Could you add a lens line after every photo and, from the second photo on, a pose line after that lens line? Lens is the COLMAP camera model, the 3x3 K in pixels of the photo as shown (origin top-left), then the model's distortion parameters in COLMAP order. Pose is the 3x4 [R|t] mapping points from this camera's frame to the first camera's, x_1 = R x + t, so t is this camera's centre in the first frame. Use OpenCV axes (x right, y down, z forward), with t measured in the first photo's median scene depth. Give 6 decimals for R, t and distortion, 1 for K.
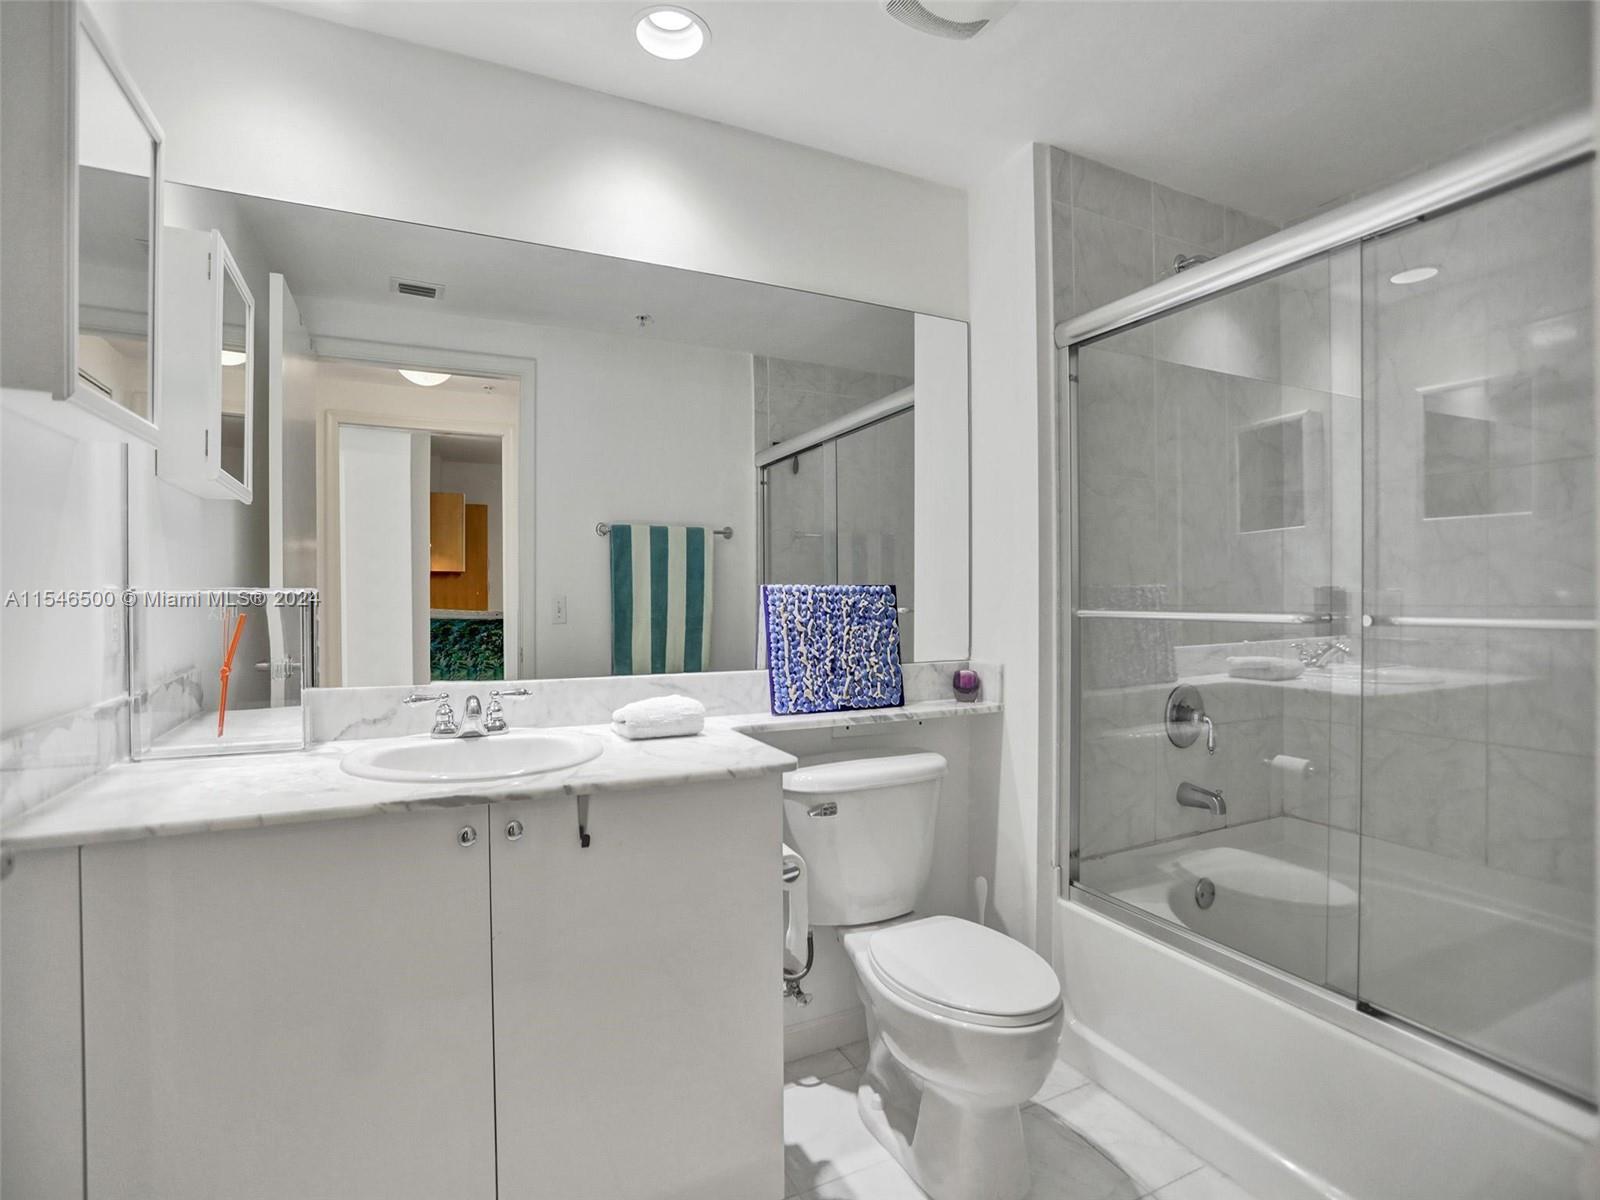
lens RADIAL K [[783.2, 0, 814.3], [0, 783.2, 586.1], [0, 0, 1]] dist [-0.064705, 0.024429]
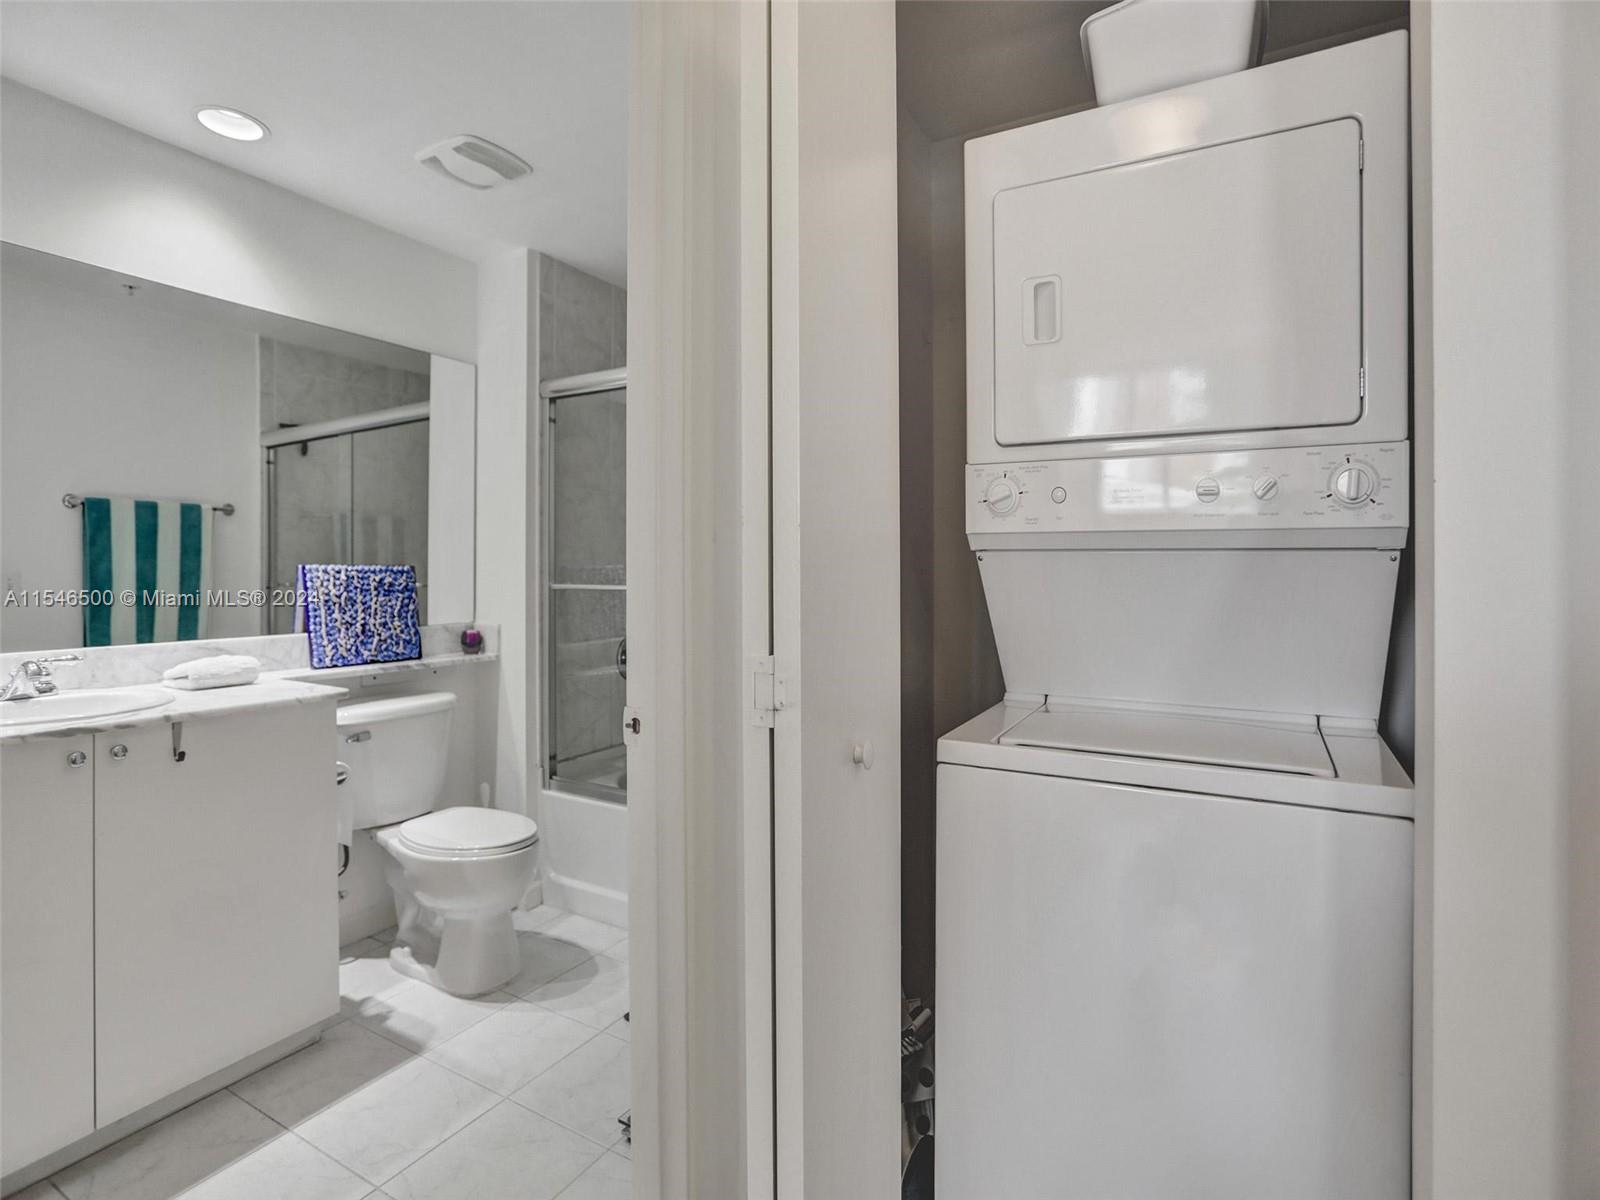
lens RADIAL K [[783.2, 0, 779.8], [0, 783.2, 575.7], [0, 0, 1]] dist [-0.064705, 0.024429]
pose [[0.843132, -0.000530, 0.537706, -0.078925], [-0.009409, 0.999832, 0.015740, -0.011198], [-0.537624, -0.018330, 0.842986, -0.428757]]
